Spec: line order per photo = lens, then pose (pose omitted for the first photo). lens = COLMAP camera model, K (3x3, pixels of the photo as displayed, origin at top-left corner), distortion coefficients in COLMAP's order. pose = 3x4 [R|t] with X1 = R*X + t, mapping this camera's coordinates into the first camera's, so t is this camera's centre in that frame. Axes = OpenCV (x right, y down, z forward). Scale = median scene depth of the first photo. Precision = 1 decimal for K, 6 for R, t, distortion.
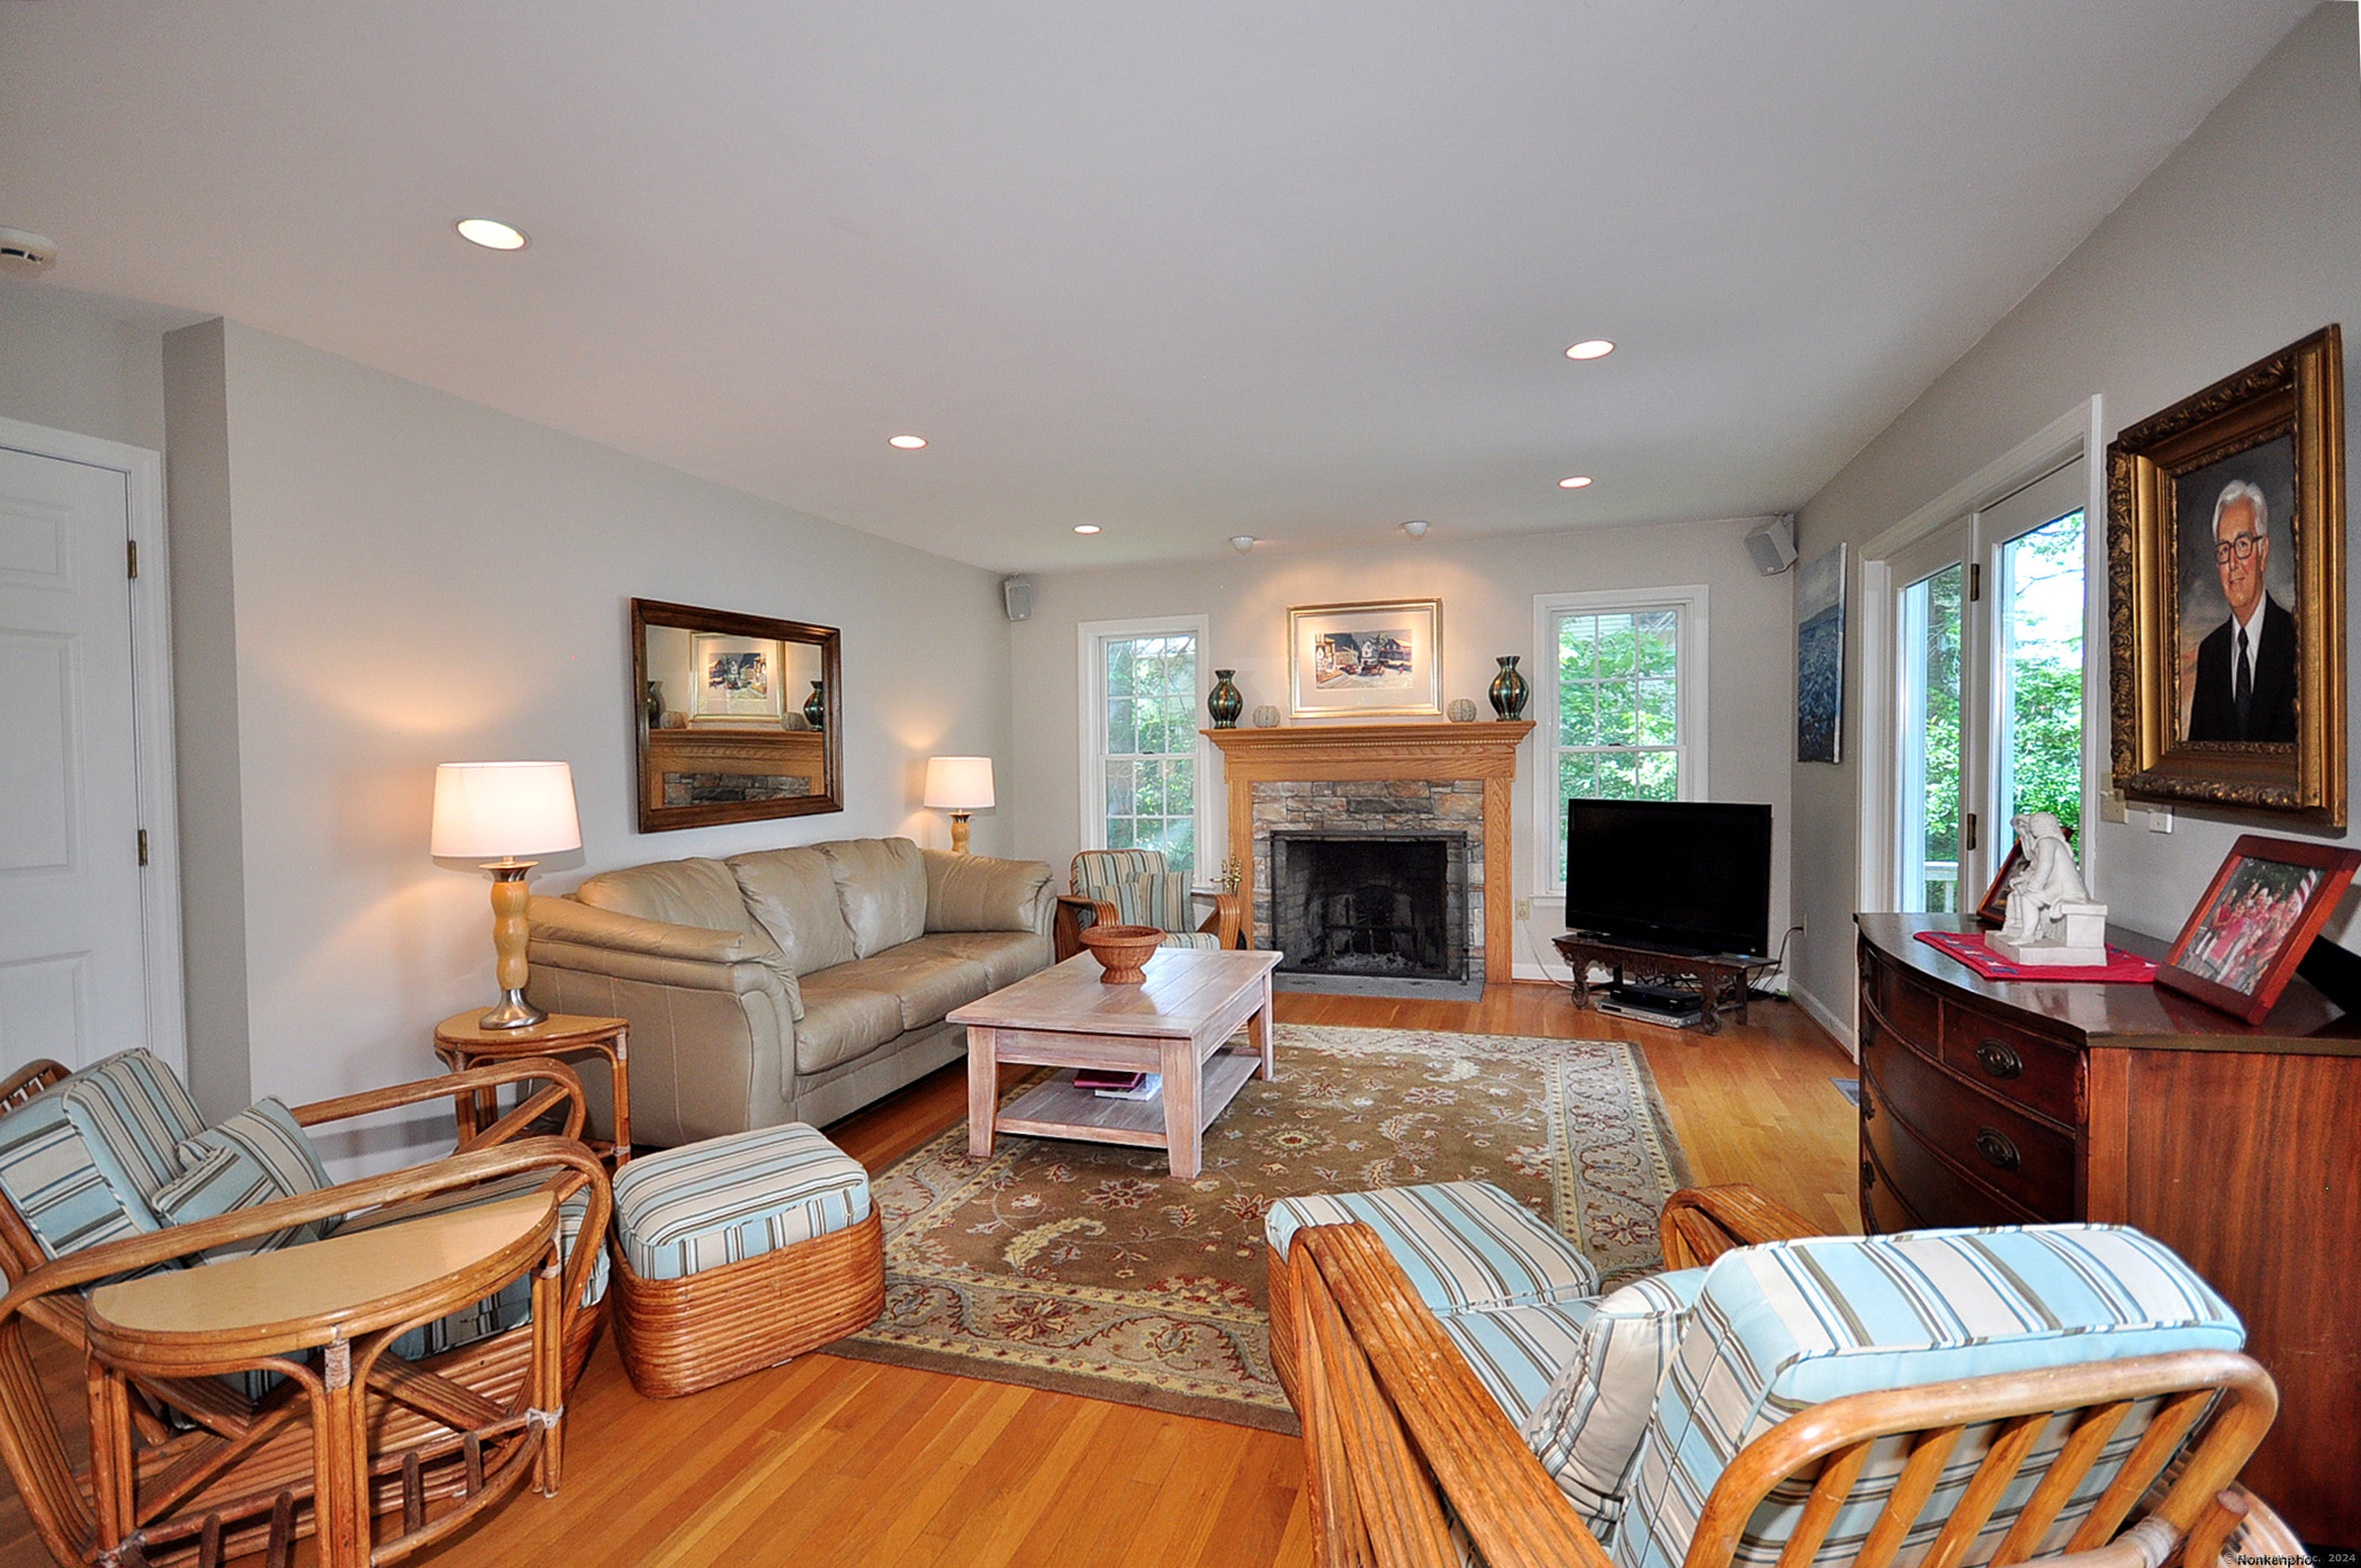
lens RADIAL K [[1048.2, 0, 1188.8], [0, 1048.2, 797.9], [0, 0, 1]] dist [-0.002152, -0.001799]
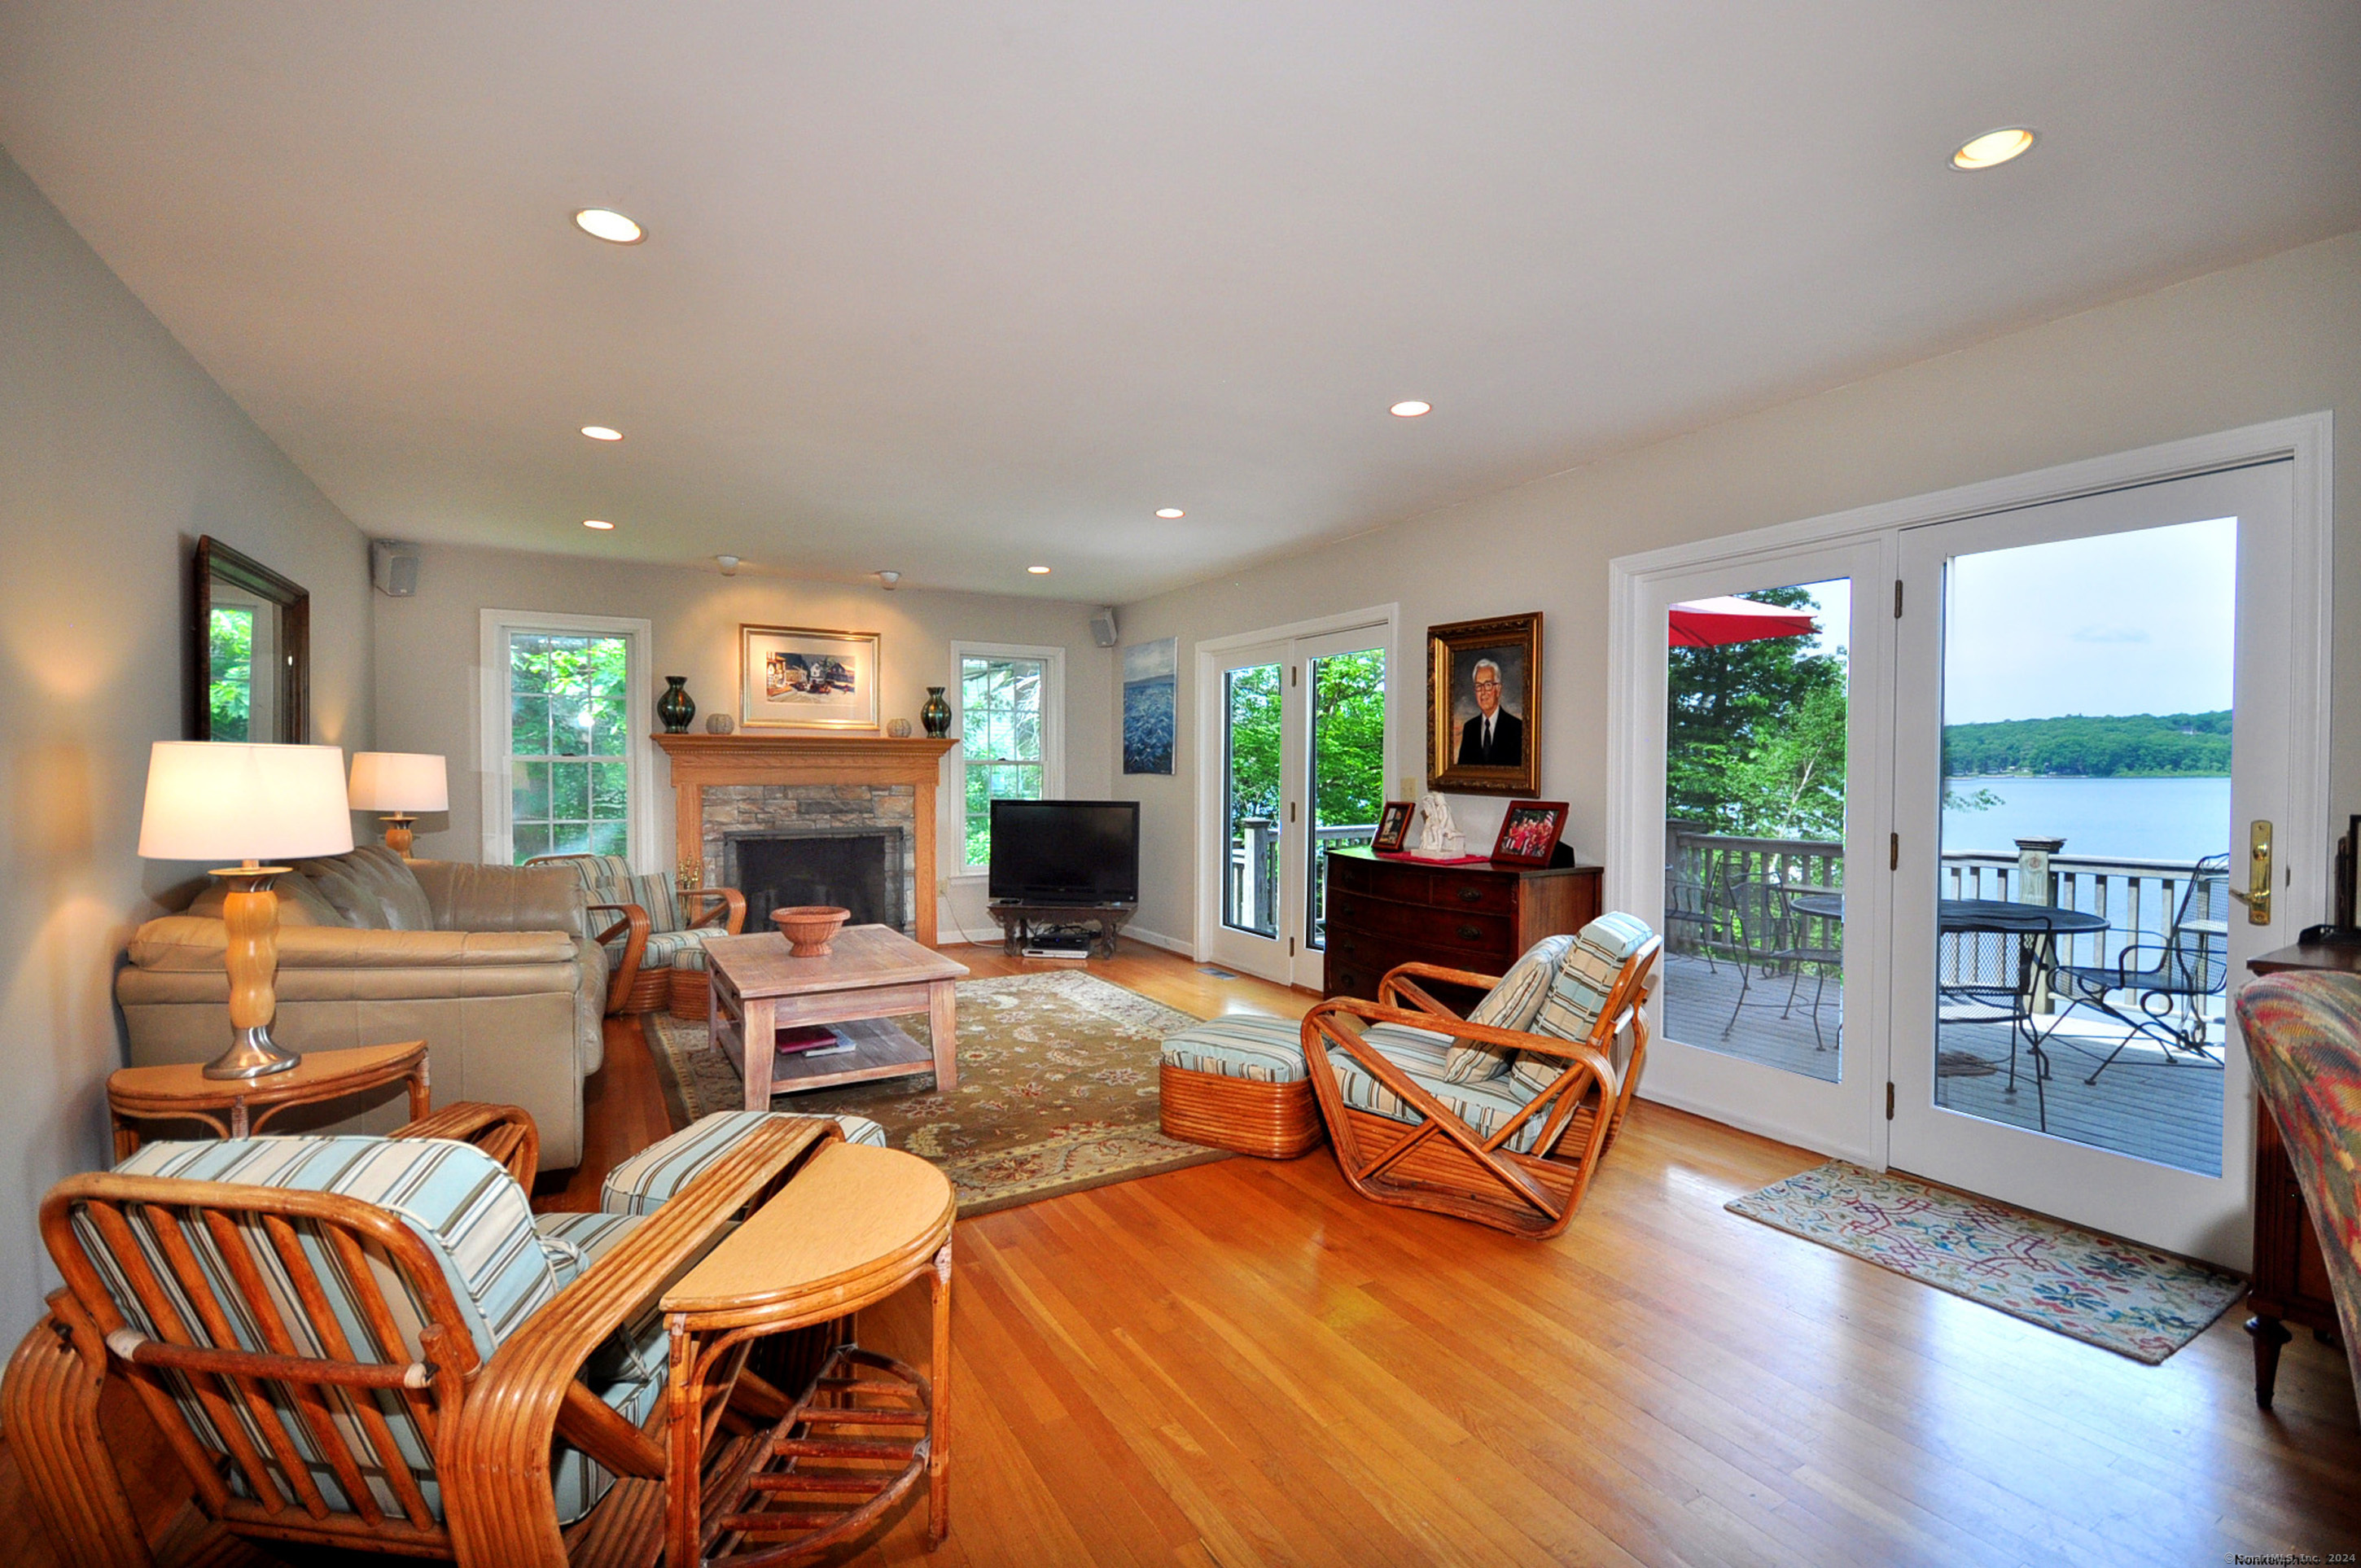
lens RADIAL K [[1048.2, 0, 1121.7], [0, 1048.2, 774.6], [0, 0, 1]] dist [-0.002152, -0.001799]
pose [[0.683716, 0.017006, 0.729550, -0.458785], [0.010504, 0.999396, -0.033141, 0.014055], [-0.729673, 0.030322, 0.683124, -0.019371]]
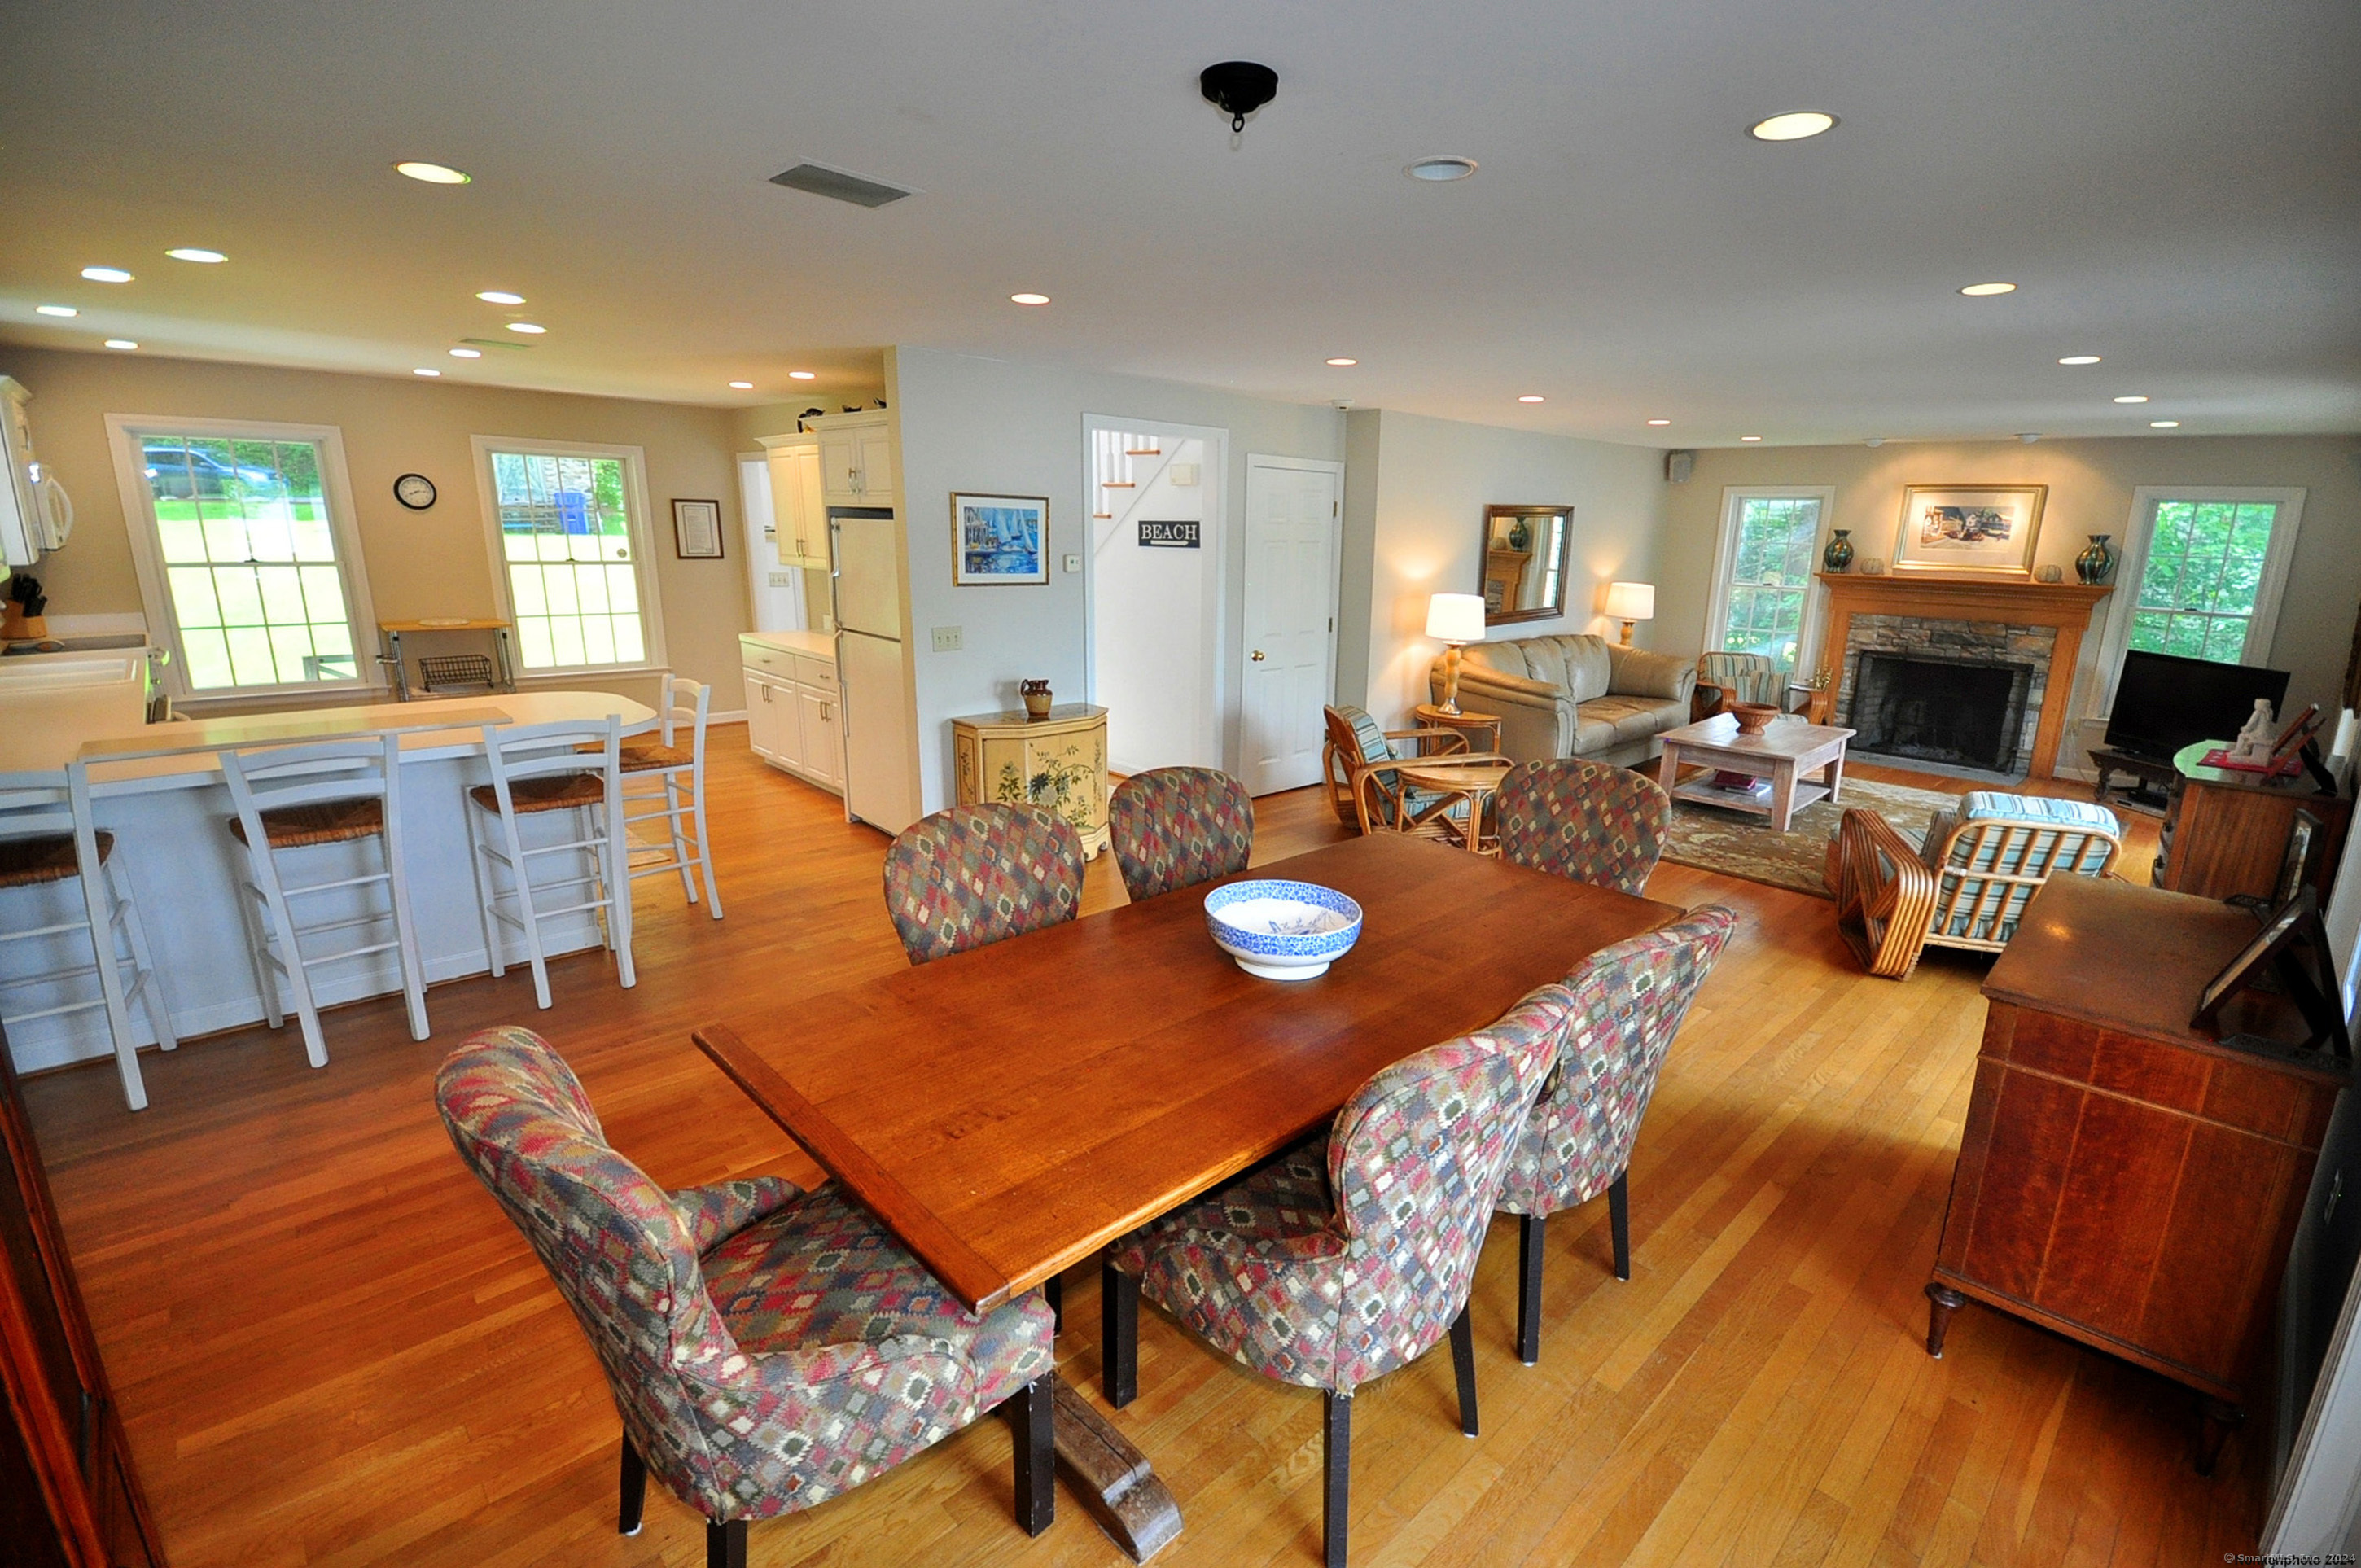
lens RADIAL K [[1048.2, 0, 1161.9], [0, 1048.2, 747.4], [0, 0, 1]] dist [-0.002152, -0.001799]
pose [[0.871162, 0.137393, -0.471382, -0.062750], [-0.050661, 0.980080, 0.192035, -0.066235], [0.488376, -0.143413, 0.860768, -0.726227]]
